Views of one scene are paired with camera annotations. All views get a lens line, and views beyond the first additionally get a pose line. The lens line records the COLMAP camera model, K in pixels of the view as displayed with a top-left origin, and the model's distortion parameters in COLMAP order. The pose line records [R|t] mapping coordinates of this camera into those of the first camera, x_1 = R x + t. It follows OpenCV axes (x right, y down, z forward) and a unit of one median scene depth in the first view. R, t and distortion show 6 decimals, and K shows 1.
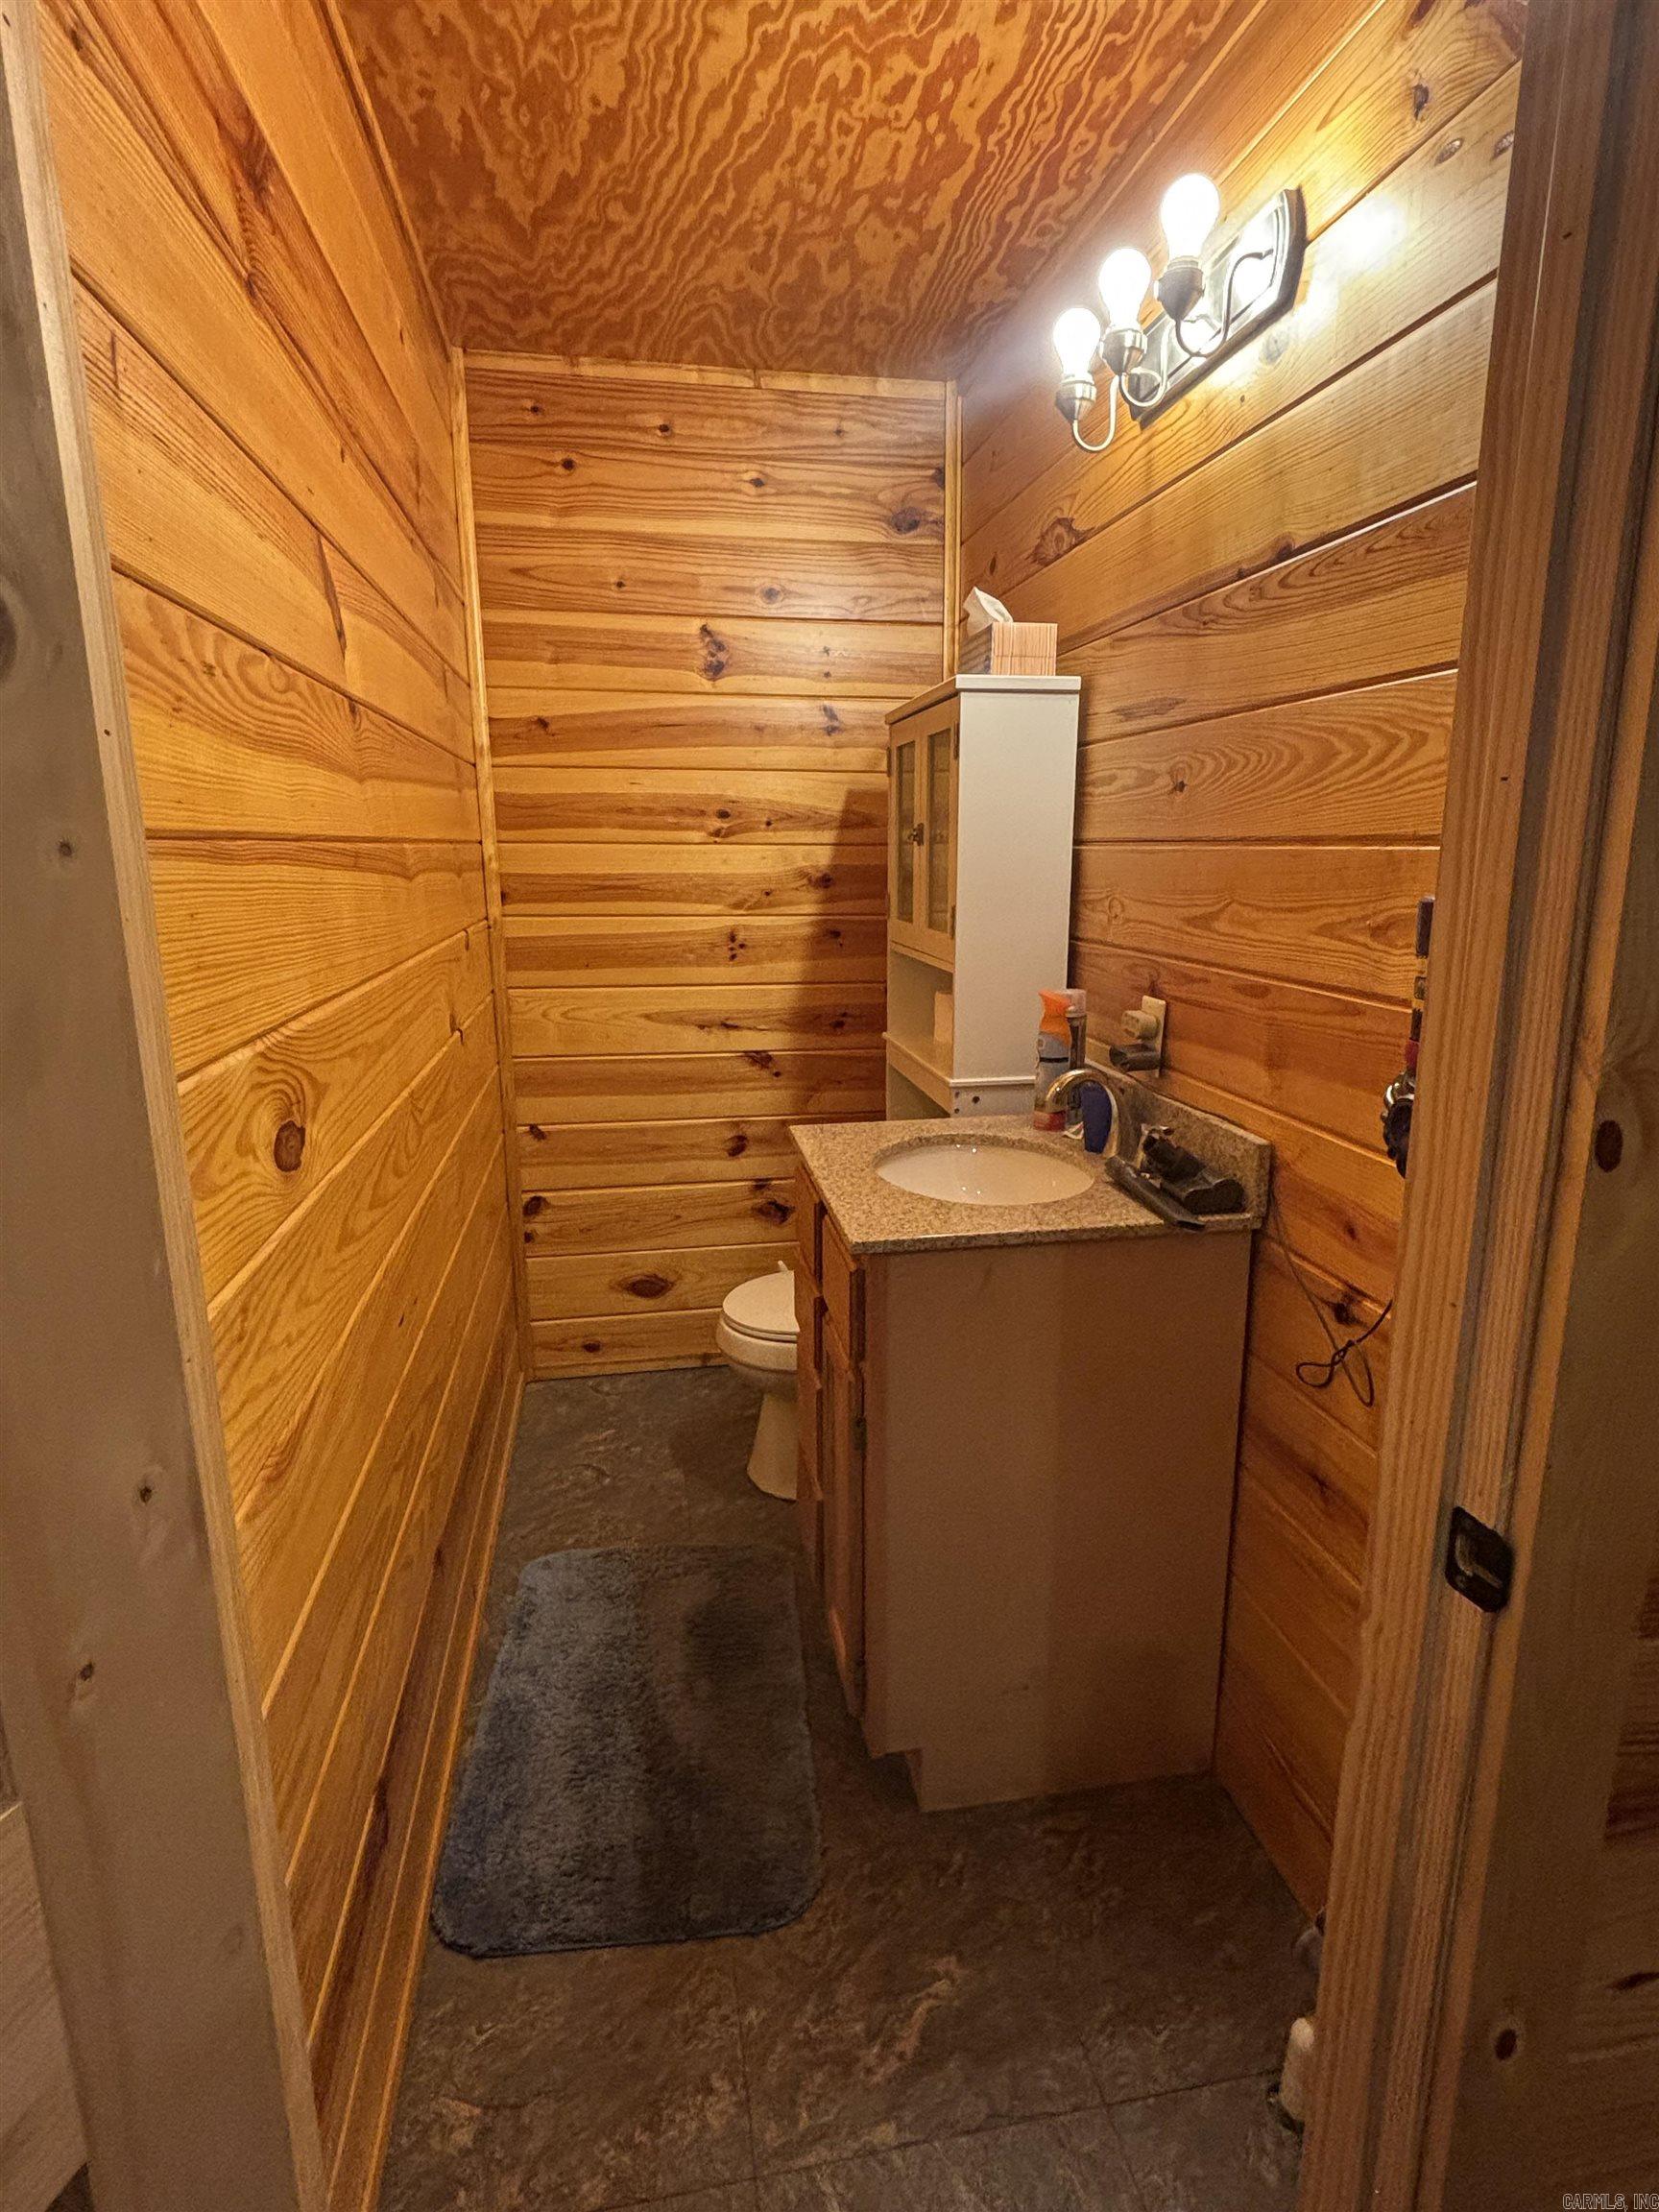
lens RADIAL K [[1175.9, 0, 829.5], [0, 1175.9, 1106.0], [0, 0, 1]] dist [-0.028883, 0.000743]
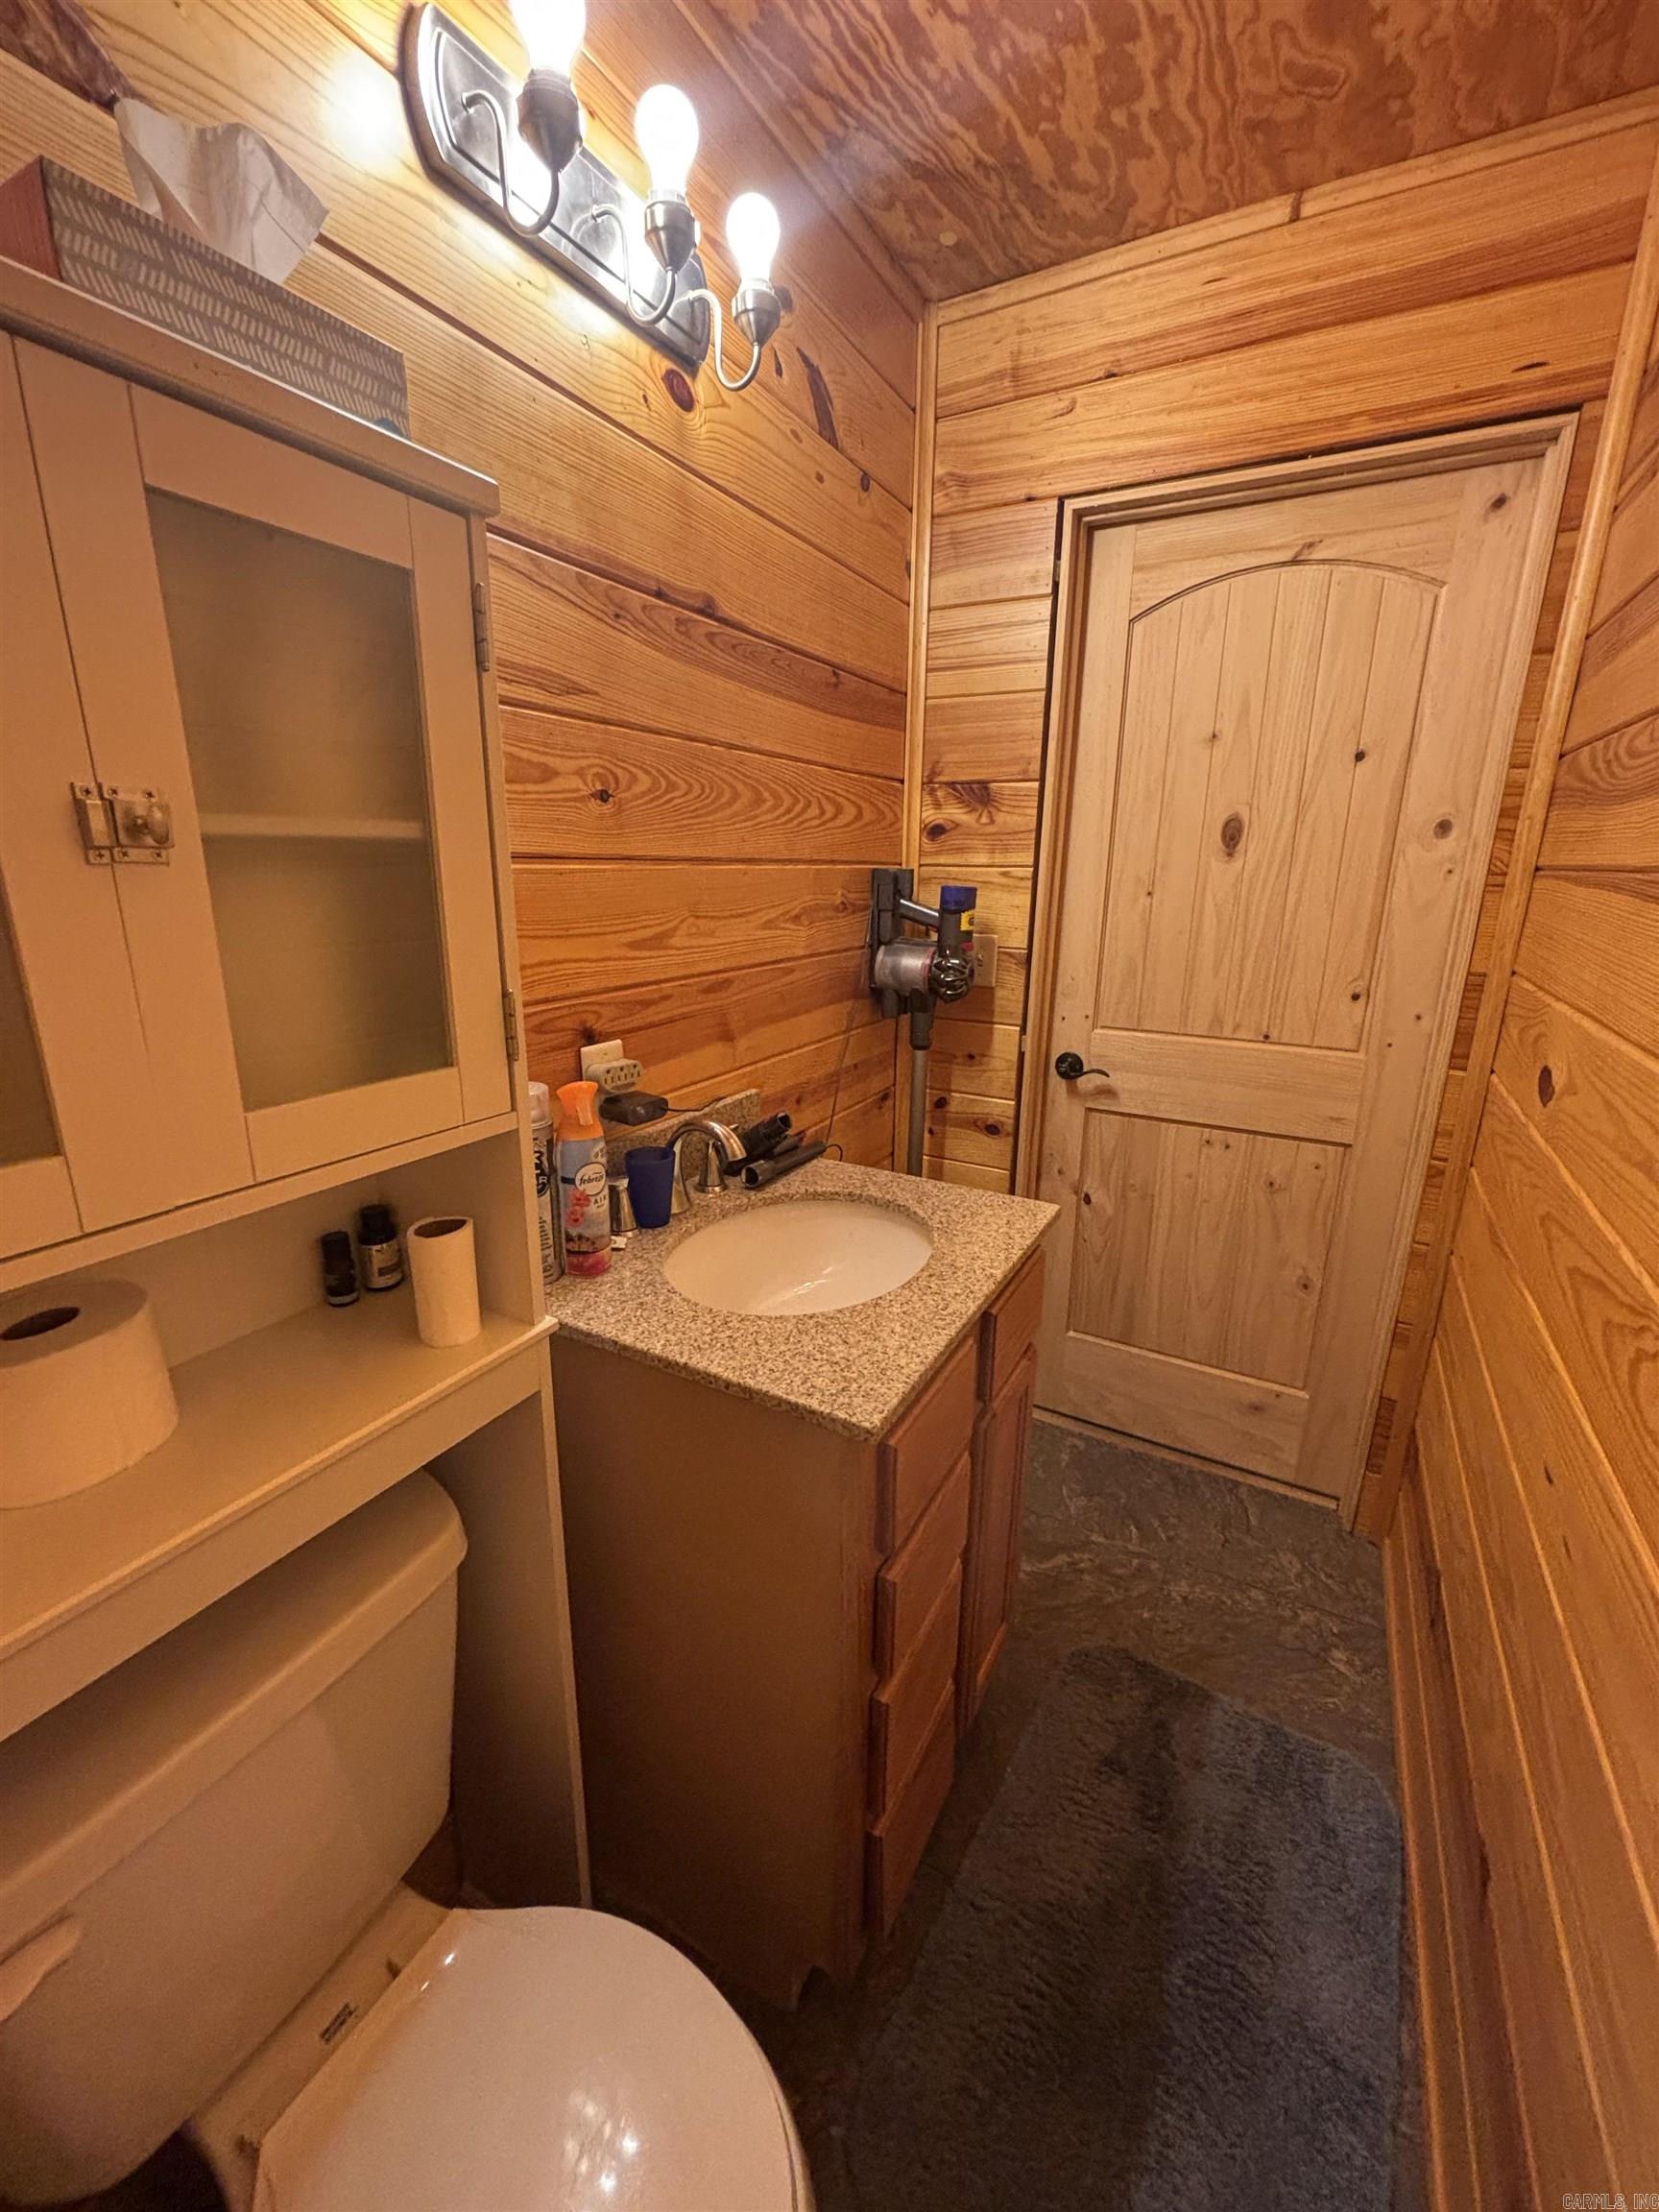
lens RADIAL K [[888.3, 0, 837.5], [0, 888.3, 1105.1], [0, 0, 1]] dist [0.016392, -0.011609]
pose [[-0.783206, -0.171599, 0.597614, -0.327113], [0.123719, 0.898930, 0.420260, -0.383028], [-0.609329, 0.403086, -0.682817, 1.705121]]
